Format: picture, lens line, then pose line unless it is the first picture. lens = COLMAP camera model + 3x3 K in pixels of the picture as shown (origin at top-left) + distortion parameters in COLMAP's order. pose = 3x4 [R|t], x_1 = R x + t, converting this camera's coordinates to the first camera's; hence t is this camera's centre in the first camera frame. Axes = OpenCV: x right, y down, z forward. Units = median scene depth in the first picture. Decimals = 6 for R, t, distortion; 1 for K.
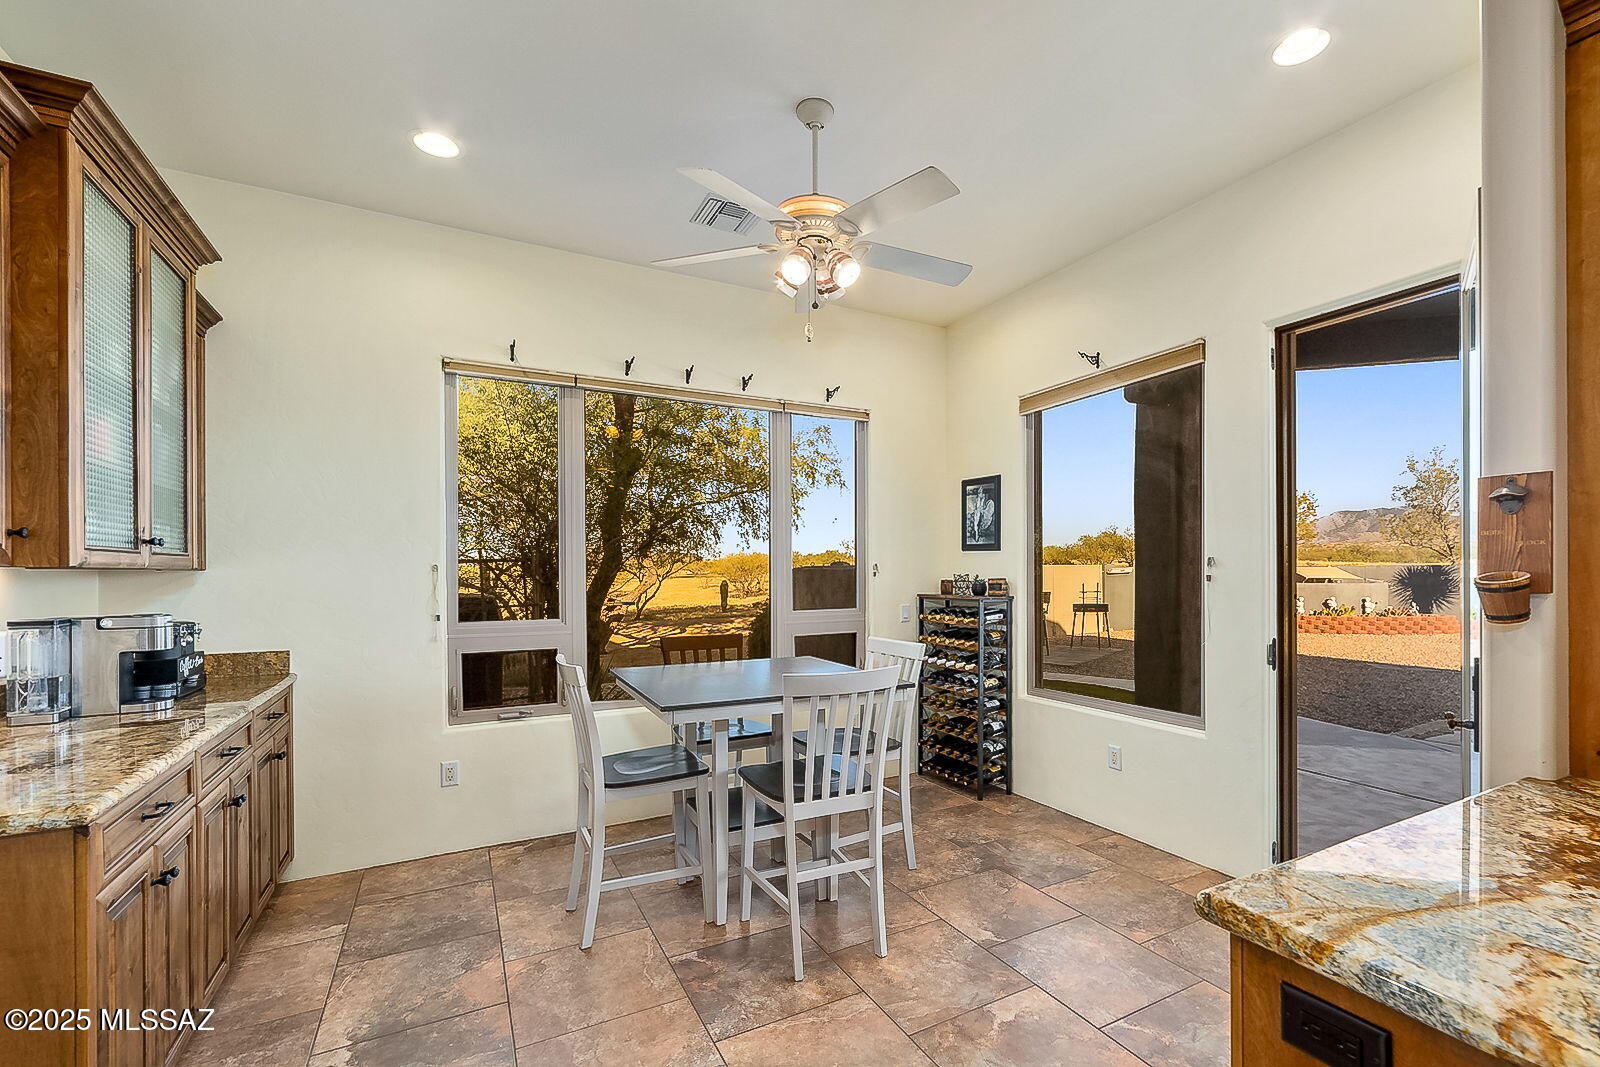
lens RADIAL K [[668.0, 0, 800.0], [0, 668.0, 578.3], [0, 0, 1]] dist [-0.000070, -0.000028]
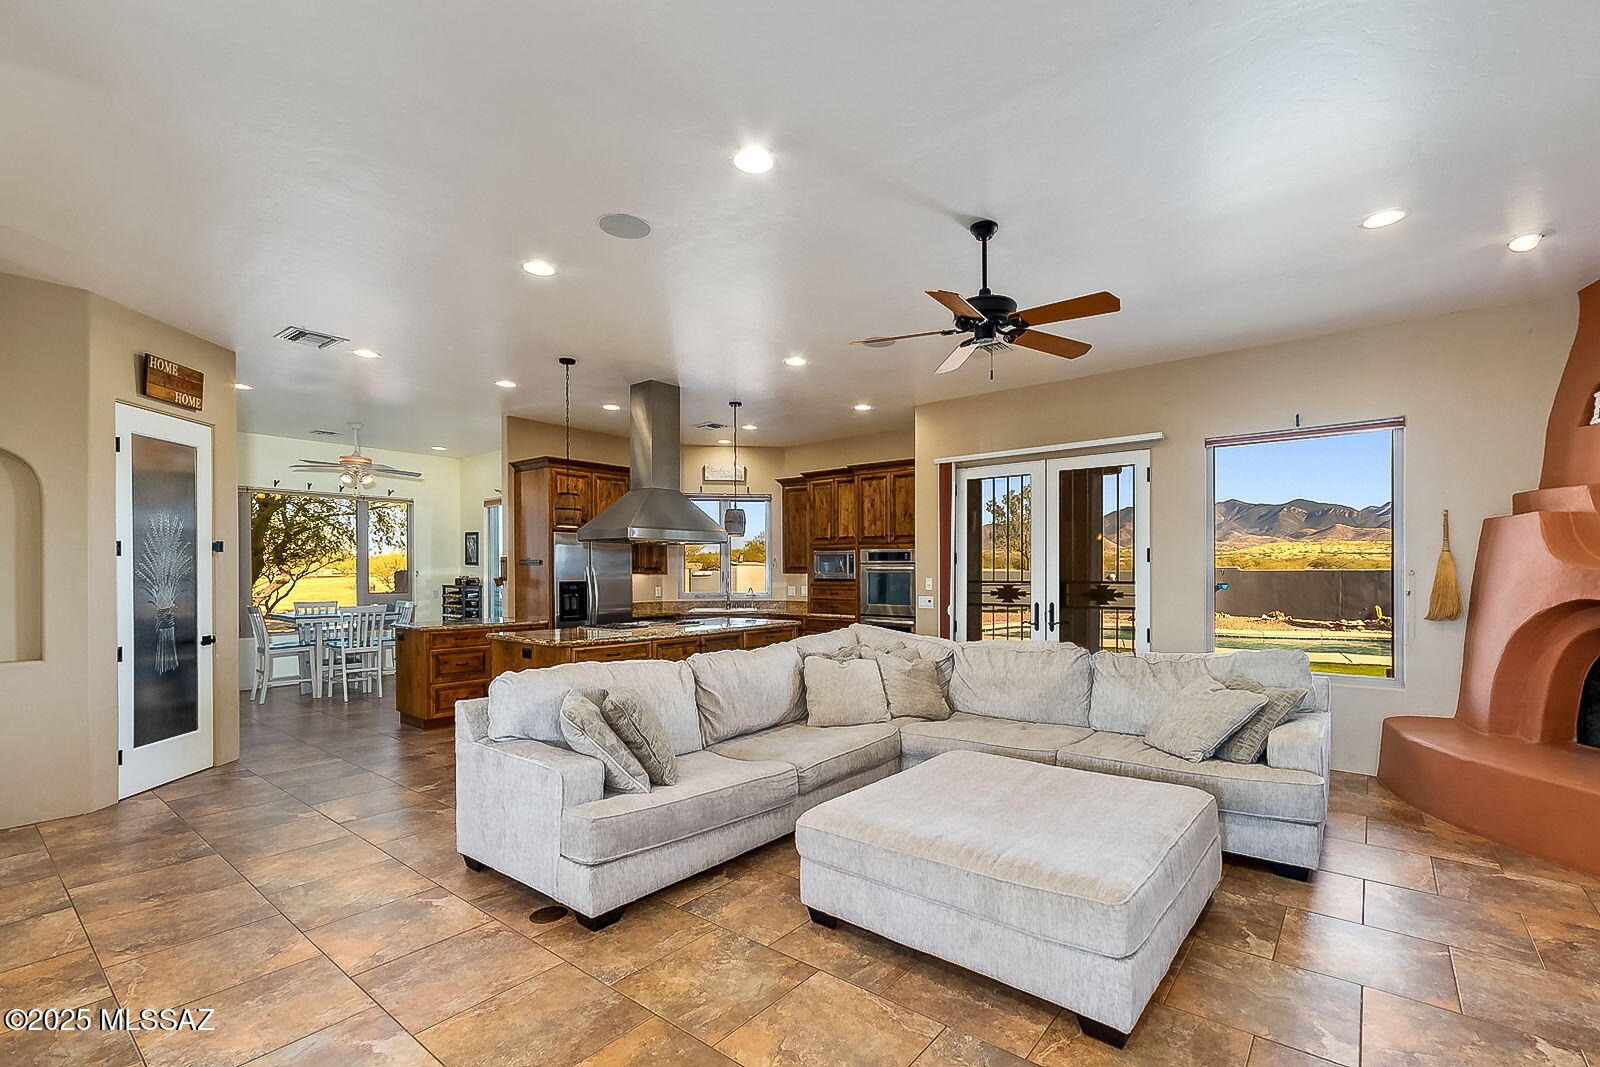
lens RADIAL K [[668.0, 0, 800.0], [0, 668.0, 578.3], [0, 0, 1]] dist [-0.000070, -0.000028]
pose [[0.904262, 0.001993, 0.426973, 0.301175], [-0.001838, 0.999998, -0.000775, 0.002312], [-0.426974, -0.000084, 0.904264, -1.418707]]
